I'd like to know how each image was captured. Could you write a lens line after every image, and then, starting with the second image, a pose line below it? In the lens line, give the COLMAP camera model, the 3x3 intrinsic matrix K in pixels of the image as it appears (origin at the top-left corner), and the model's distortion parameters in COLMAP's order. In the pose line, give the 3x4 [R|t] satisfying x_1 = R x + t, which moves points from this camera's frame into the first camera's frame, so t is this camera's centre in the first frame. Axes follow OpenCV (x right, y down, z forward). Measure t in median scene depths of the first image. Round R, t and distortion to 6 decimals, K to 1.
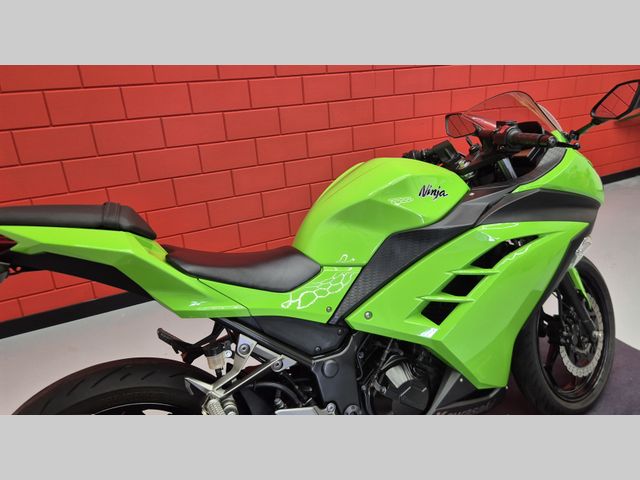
lens RADIAL K [[581.8, 0, 320.0], [0, 581.8, 240.0], [0, 0, 1]] dist [0.043748, 0.004789]
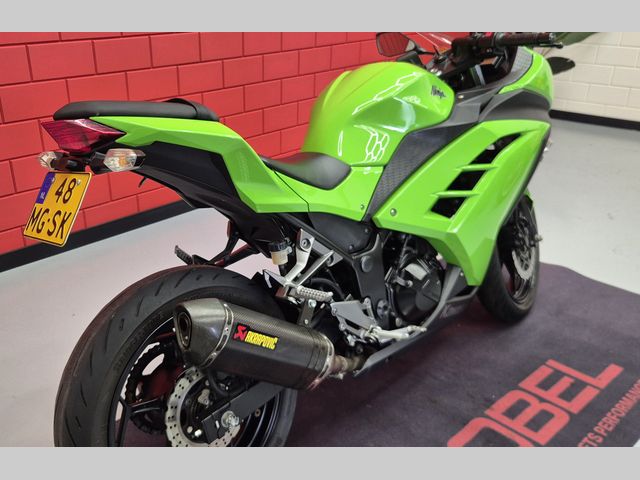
lens RADIAL K [[679.6, 0, 296.6], [0, 679.6, 239.2], [0, 0, 1]] dist [0.005261, 0.009680]
pose [[0.966571, -0.077804, 0.244310, -0.370634], [0.066499, 0.996313, 0.054199, 0.097158], [-0.247626, -0.036140, 0.968181, -0.124838]]
